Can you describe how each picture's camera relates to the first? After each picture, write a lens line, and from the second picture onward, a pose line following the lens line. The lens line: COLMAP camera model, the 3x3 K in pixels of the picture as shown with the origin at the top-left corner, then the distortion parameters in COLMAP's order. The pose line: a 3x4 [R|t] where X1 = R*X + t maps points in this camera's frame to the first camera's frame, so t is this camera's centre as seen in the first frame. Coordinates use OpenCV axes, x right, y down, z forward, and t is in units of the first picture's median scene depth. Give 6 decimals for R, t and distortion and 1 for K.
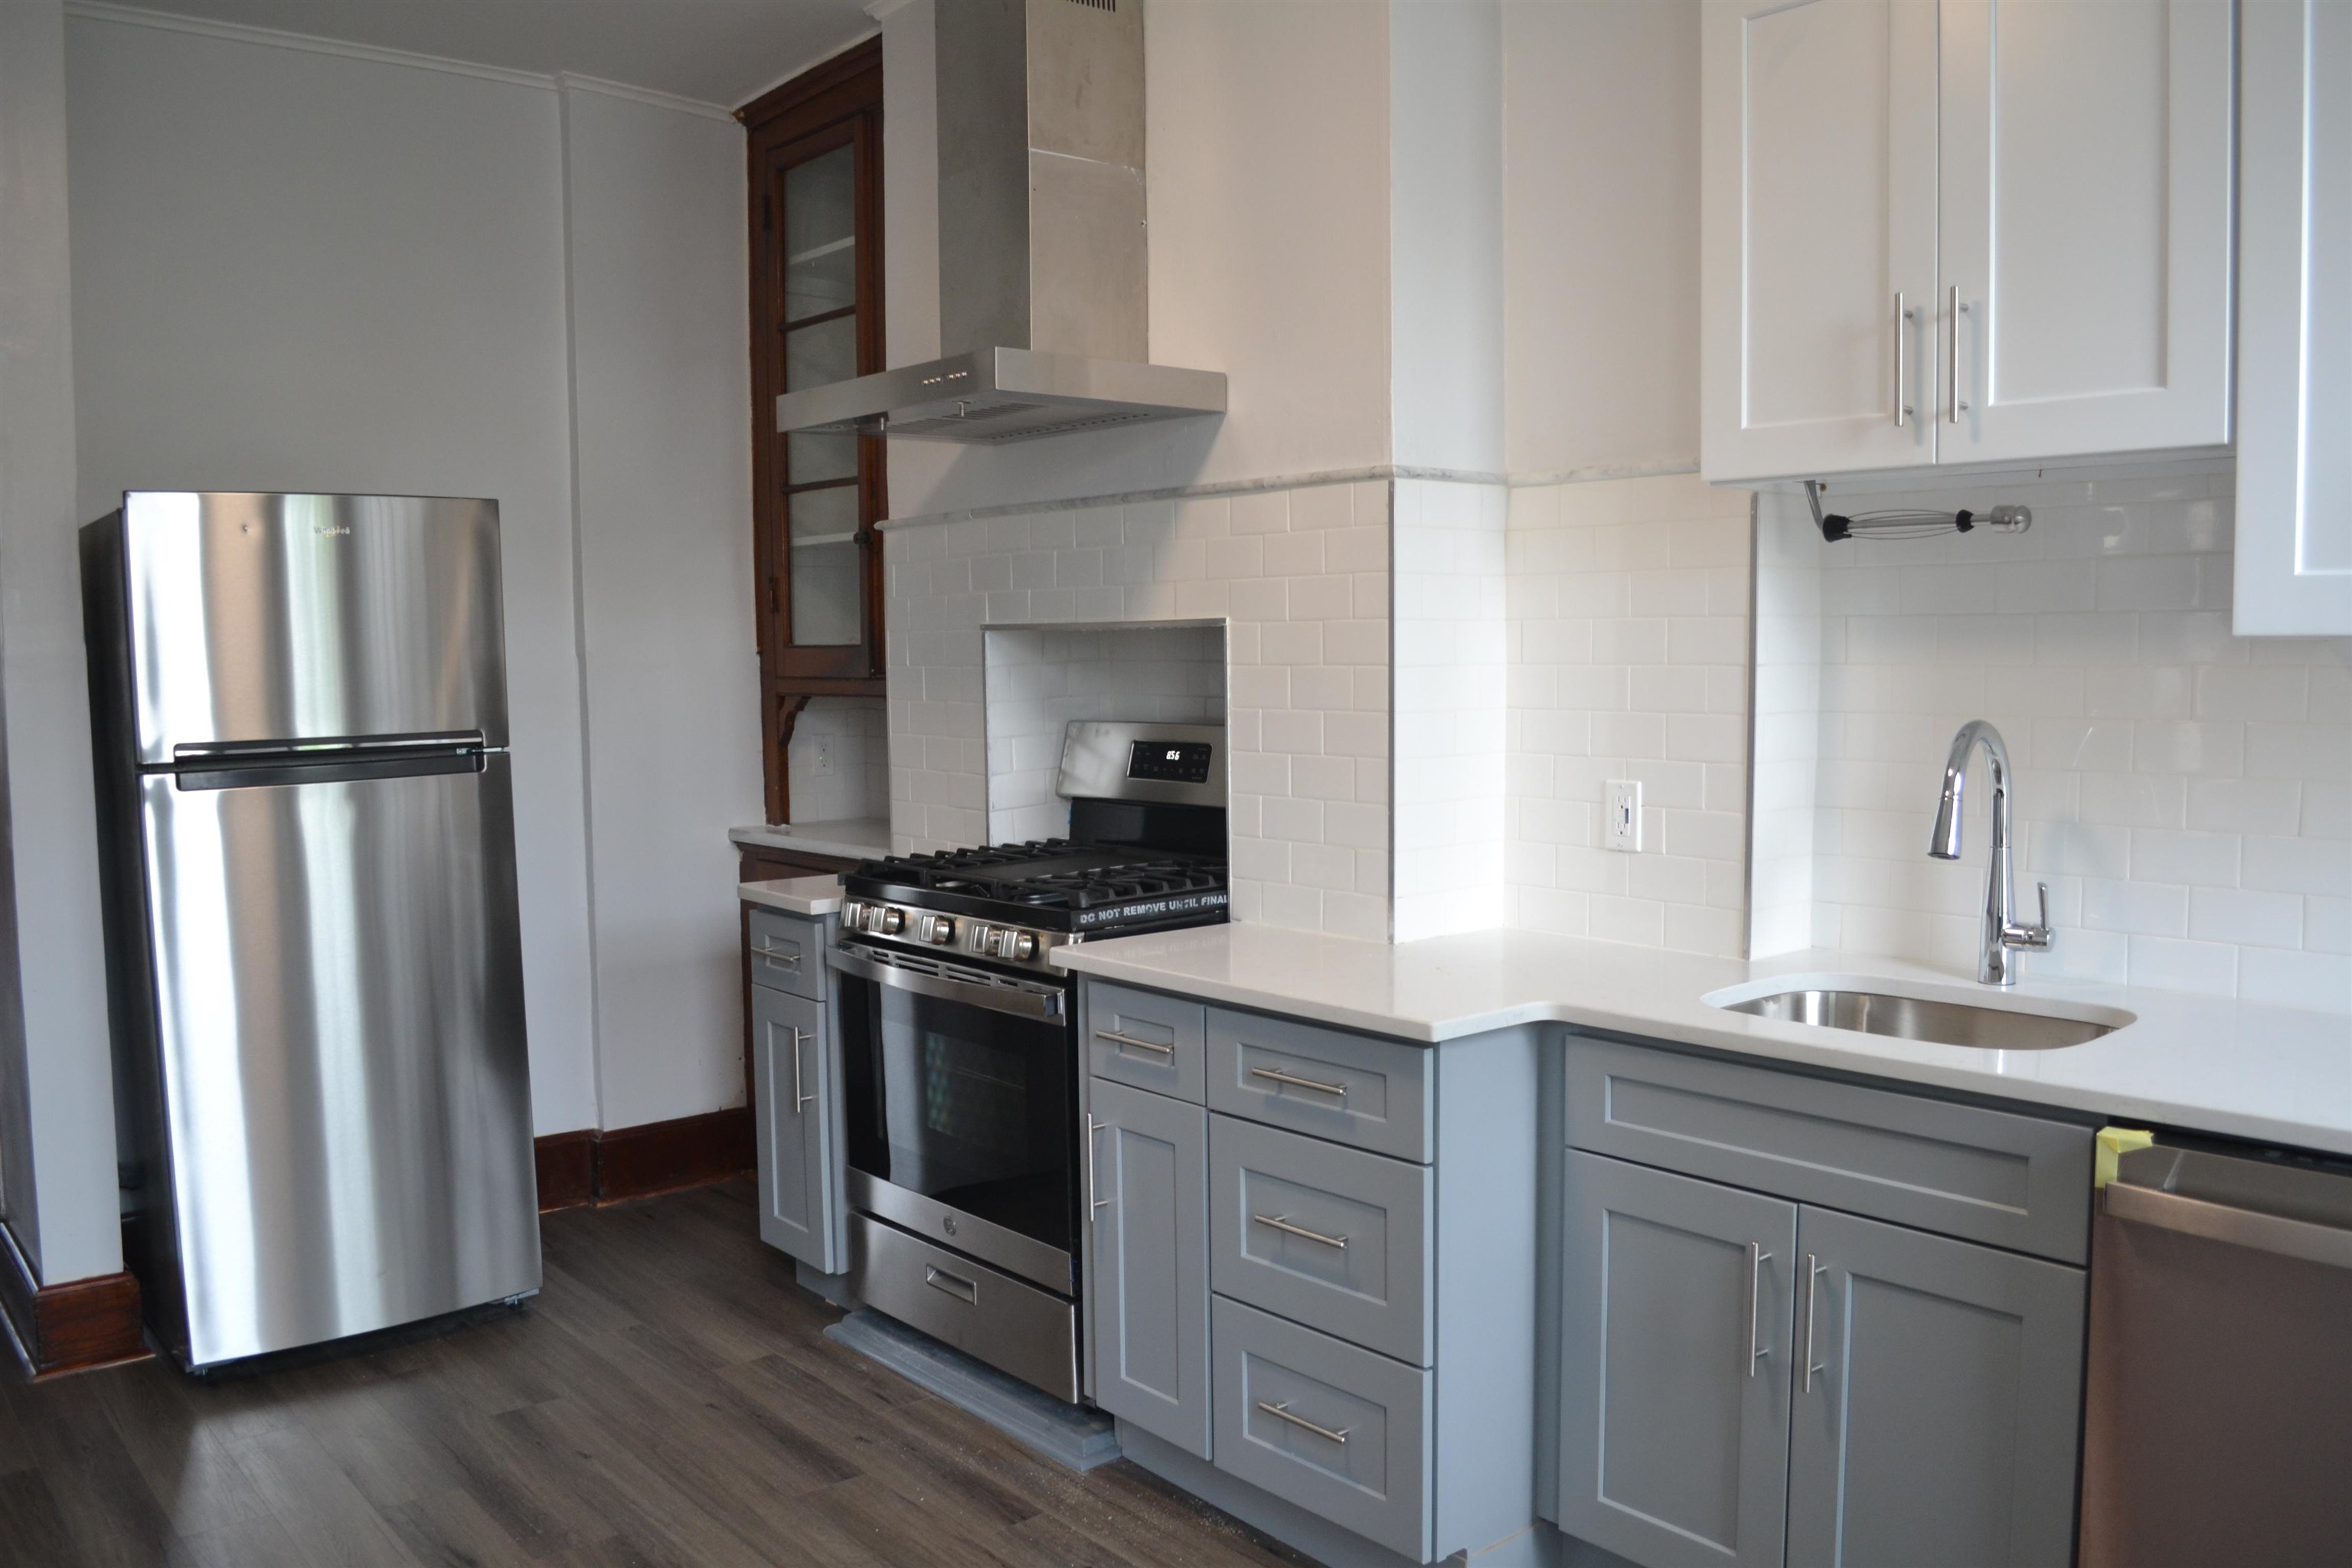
lens RADIAL K [[1885.9, 0, 1165.9], [0, 1885.9, 804.5], [0, 0, 1]] dist [-0.082566, 0.010499]
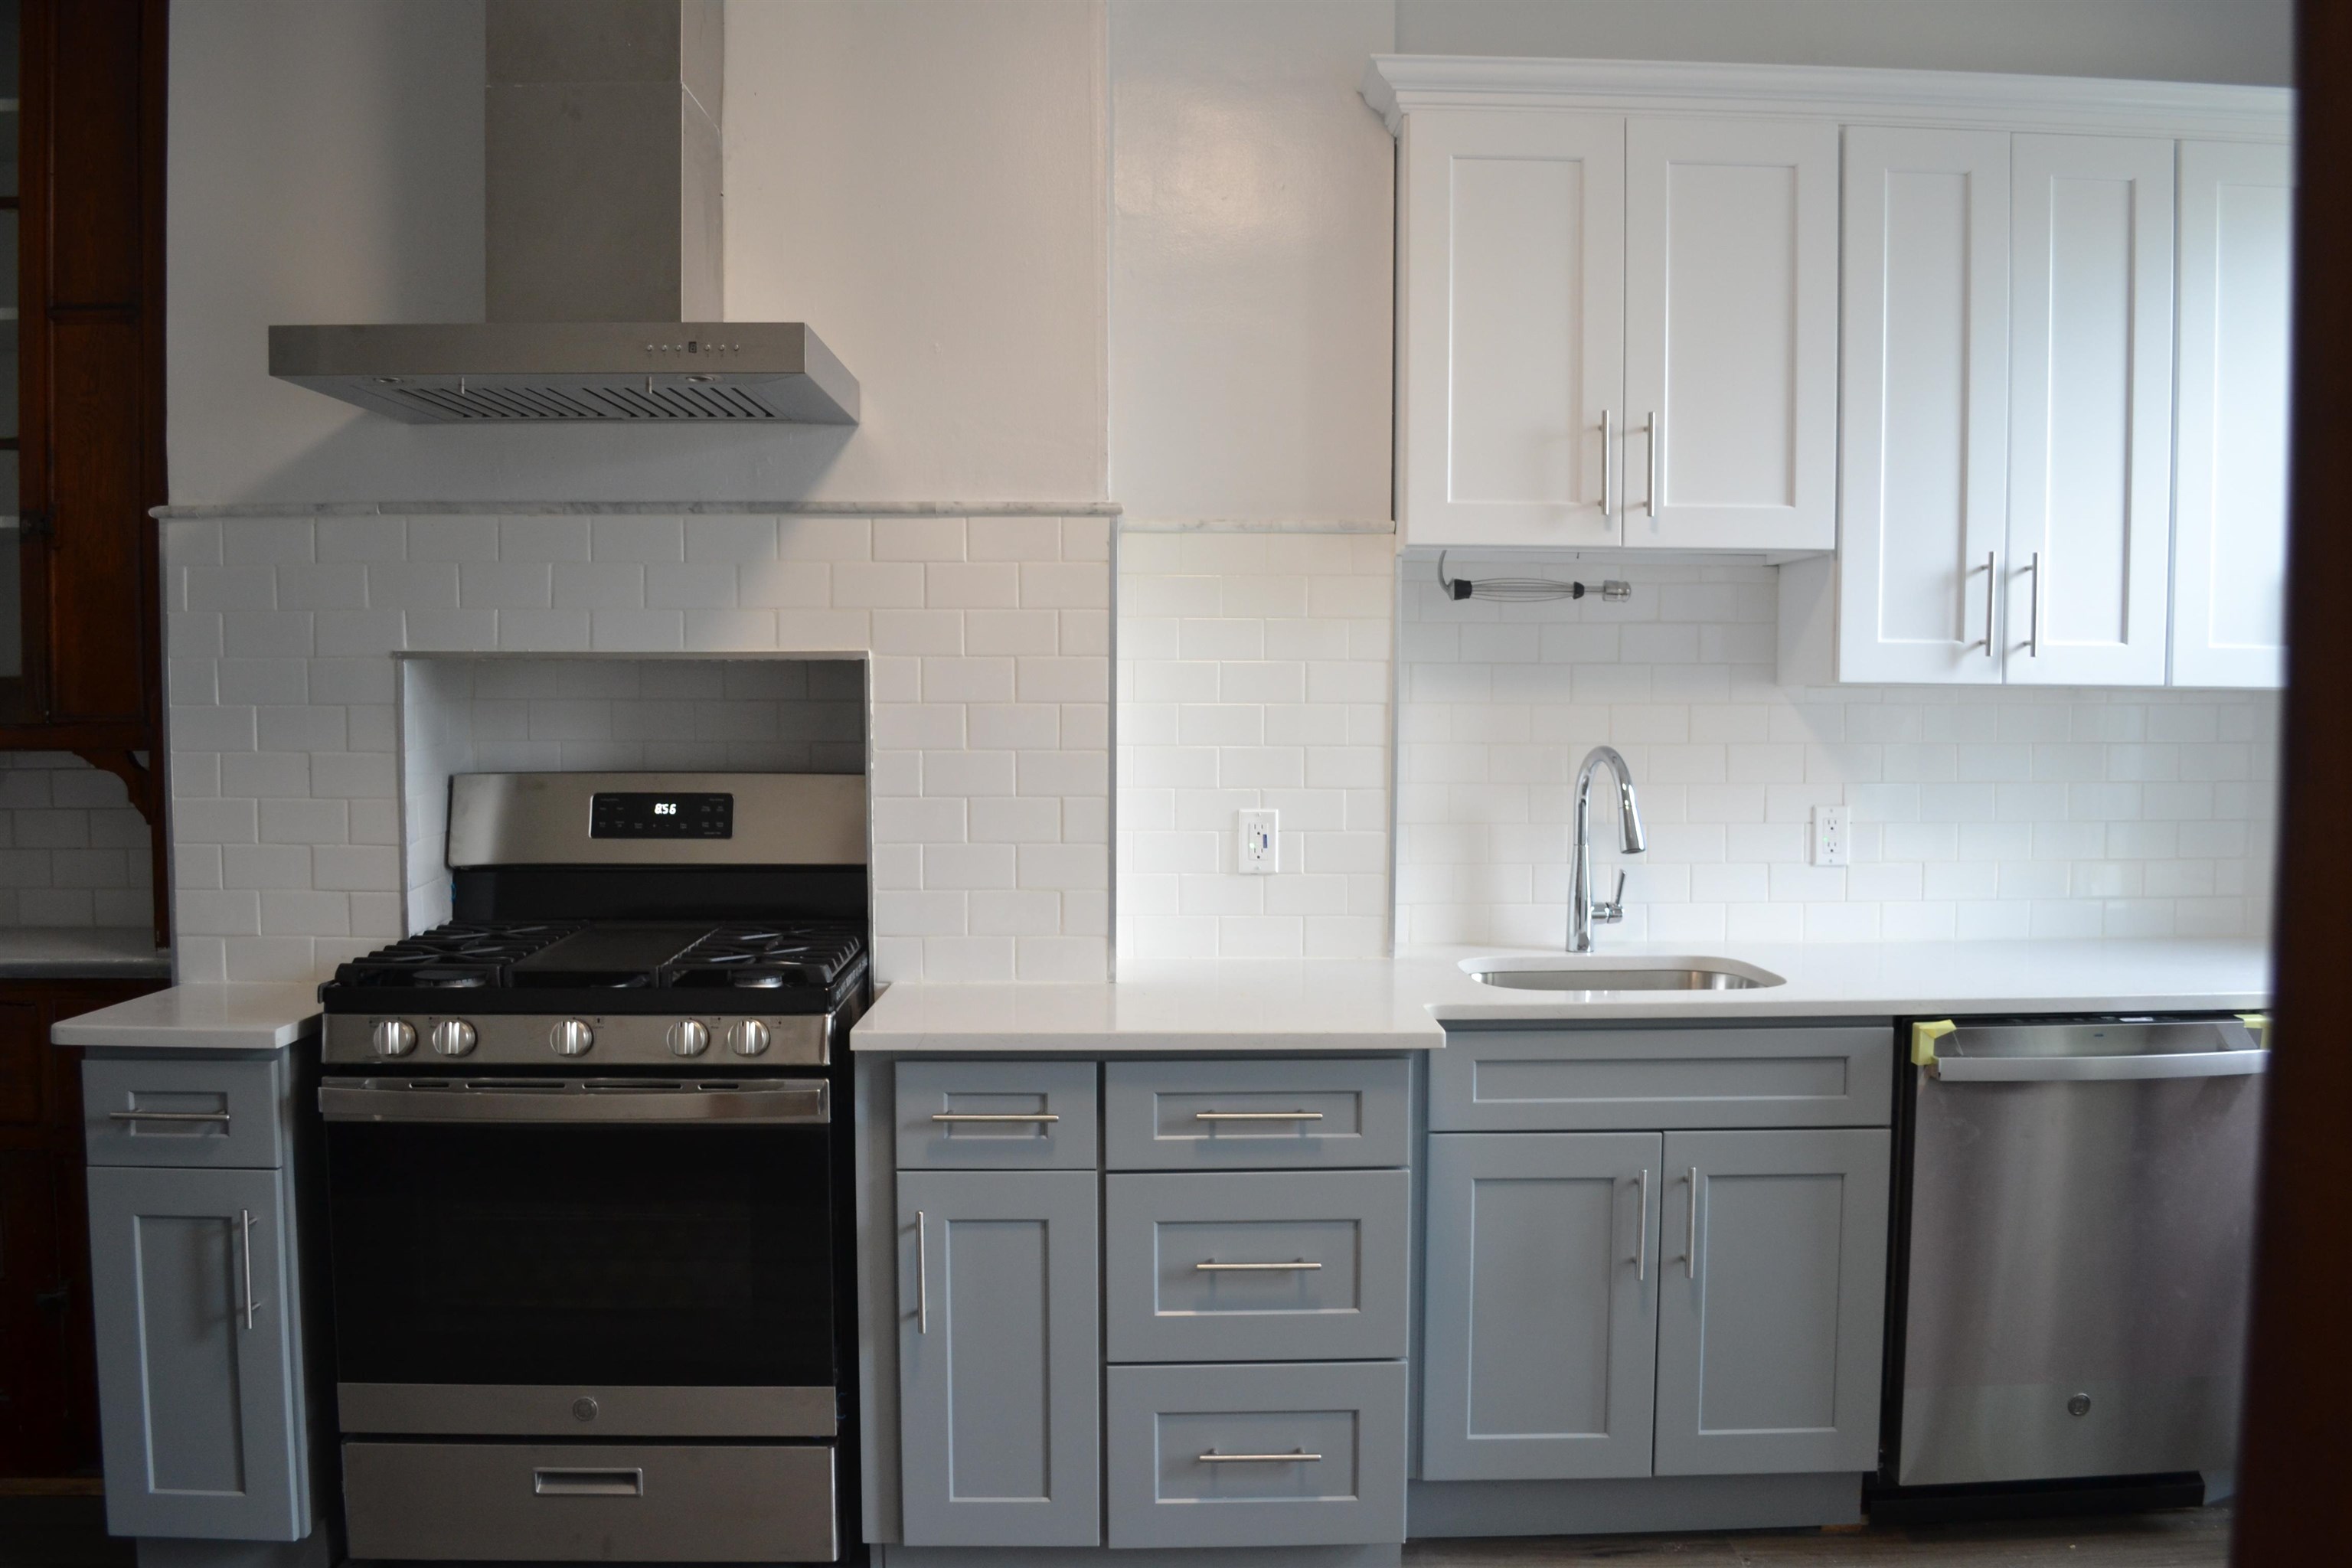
lens RADIAL K [[1885.9, 0, 1165.9], [0, 1885.9, 804.5], [0, 0, 1]] dist [-0.082566, 0.010499]
pose [[0.624006, -0.036391, 0.780572, -0.650687], [0.056863, 0.998381, 0.001089, -0.019883], [-0.779348, 0.043706, 0.625065, 0.358744]]
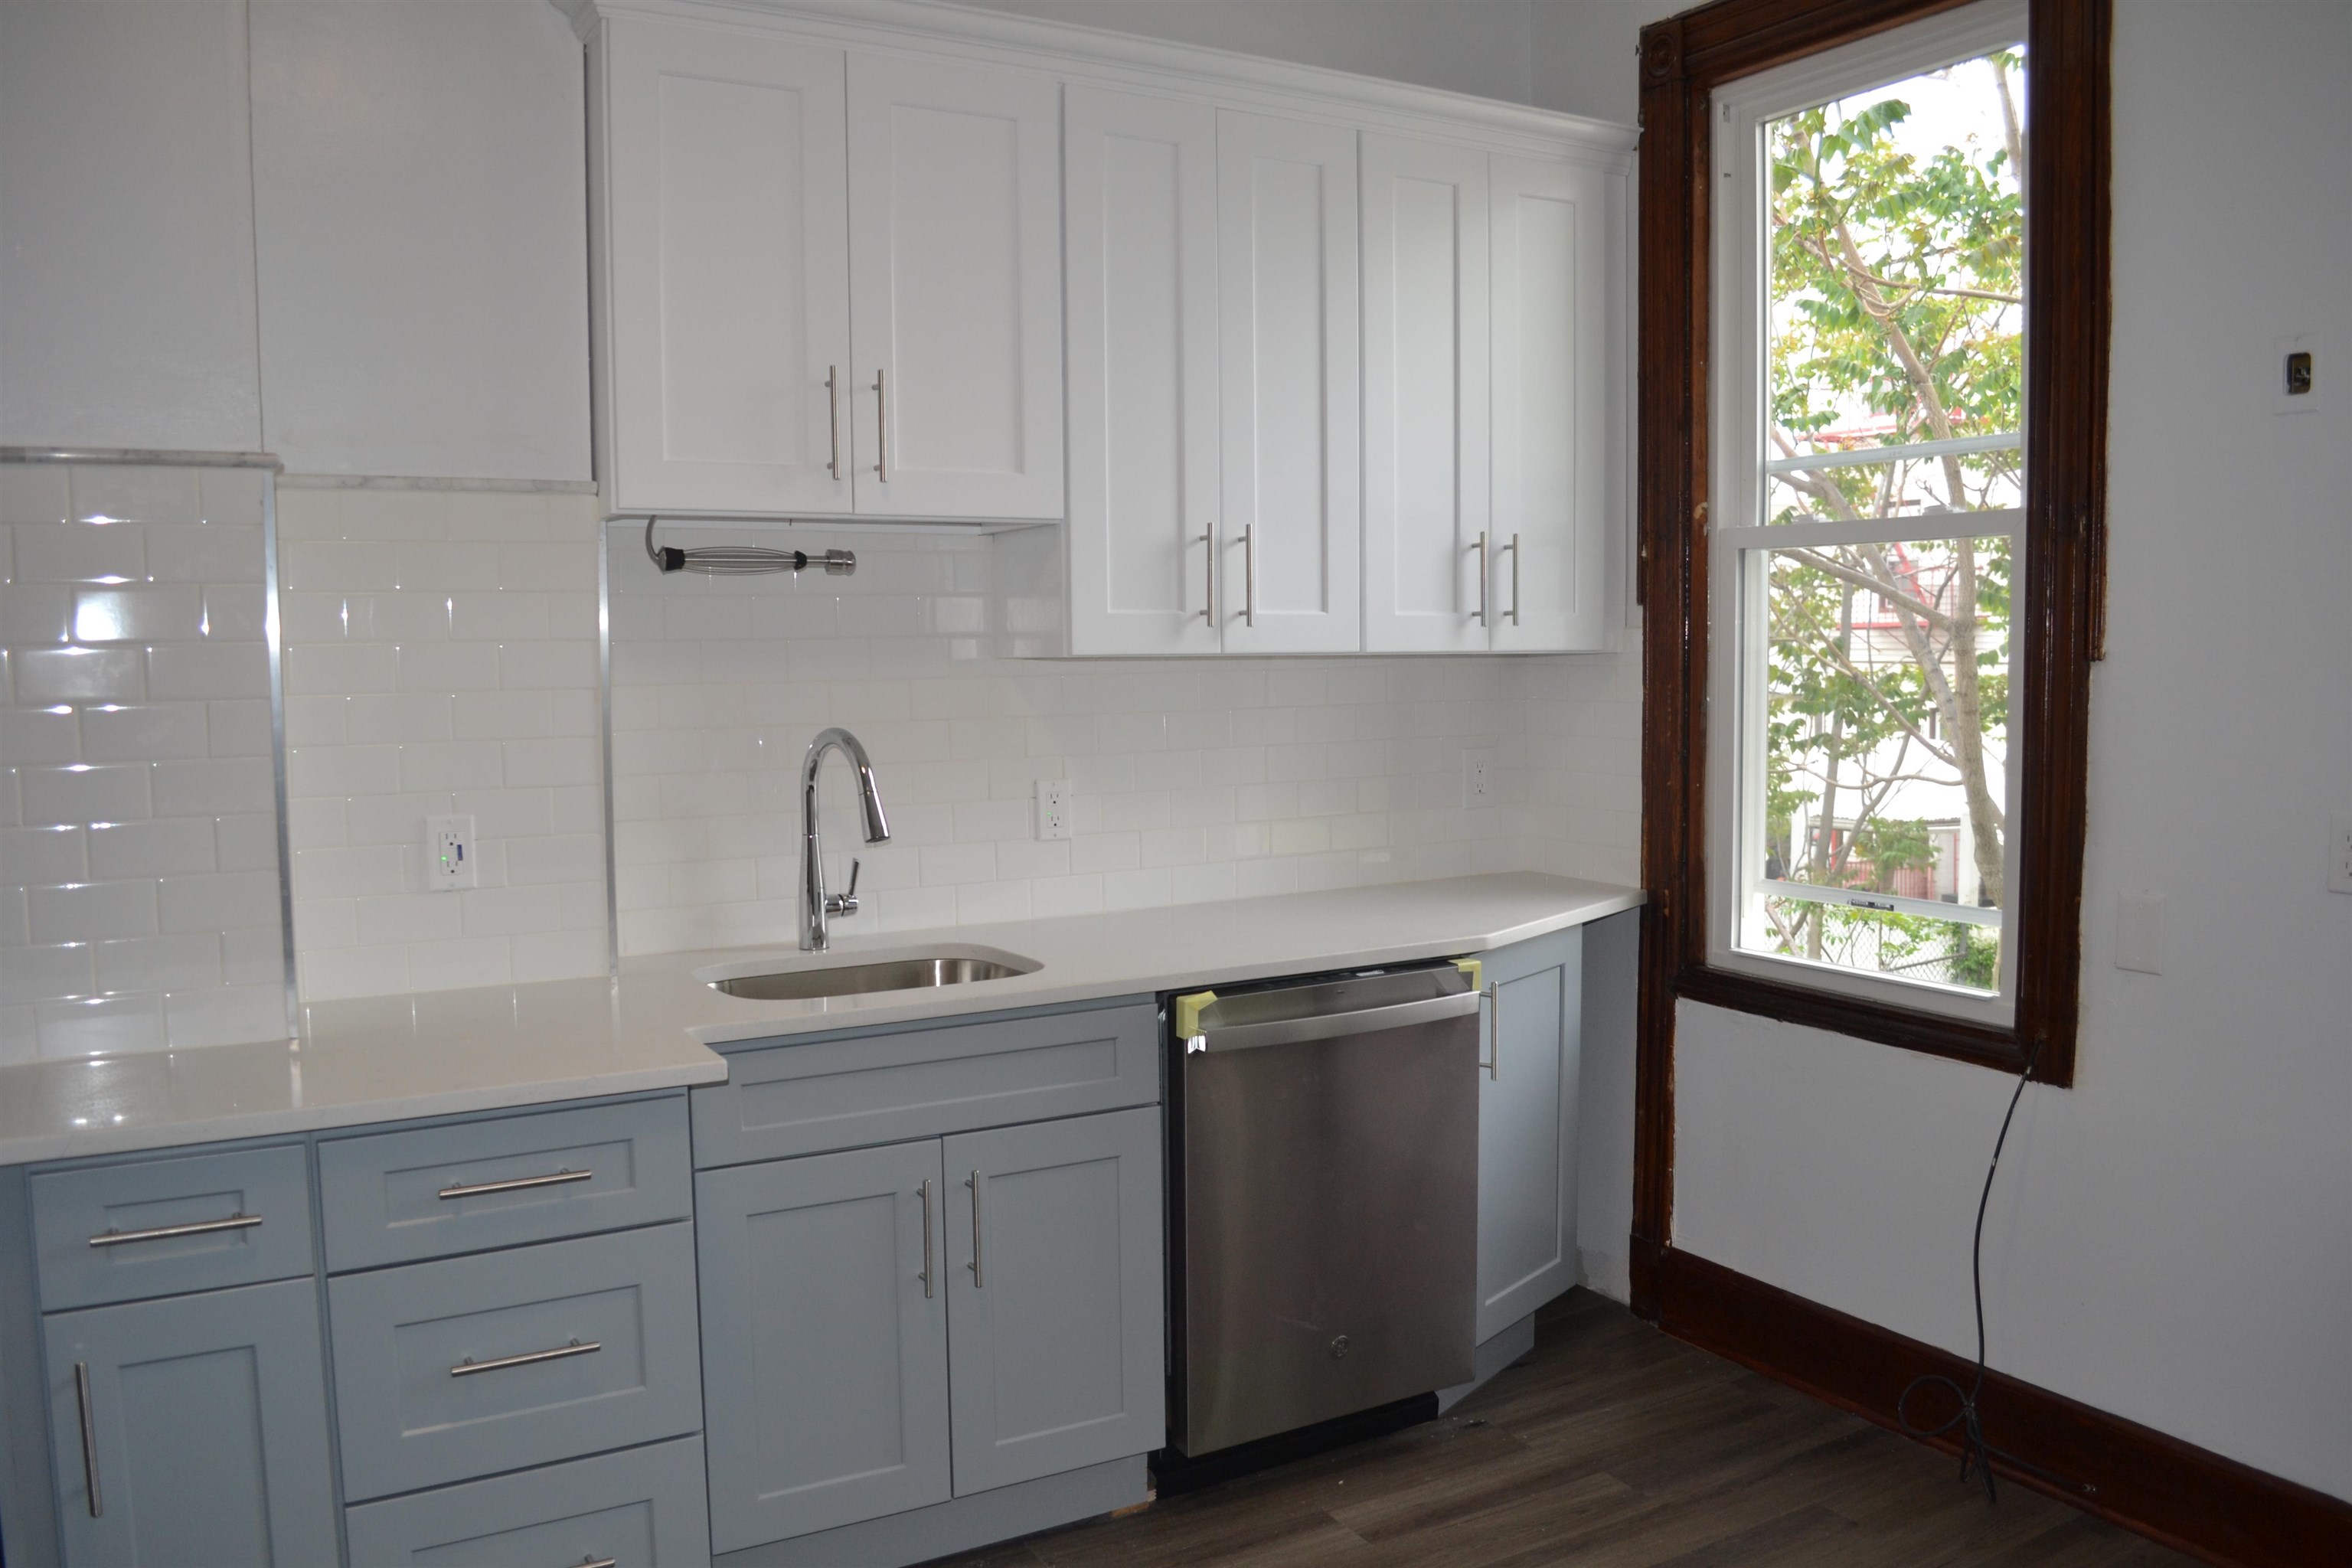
lens RADIAL K [[1885.9, 0, 1165.9], [0, 1885.9, 804.5], [0, 0, 1]] dist [-0.082566, 0.010499]
pose [[0.179108, -0.073464, 0.981083, -0.607359], [0.092418, 0.994055, 0.057564, -0.038994], [-0.979479, 0.080359, 0.184833, 0.482107]]
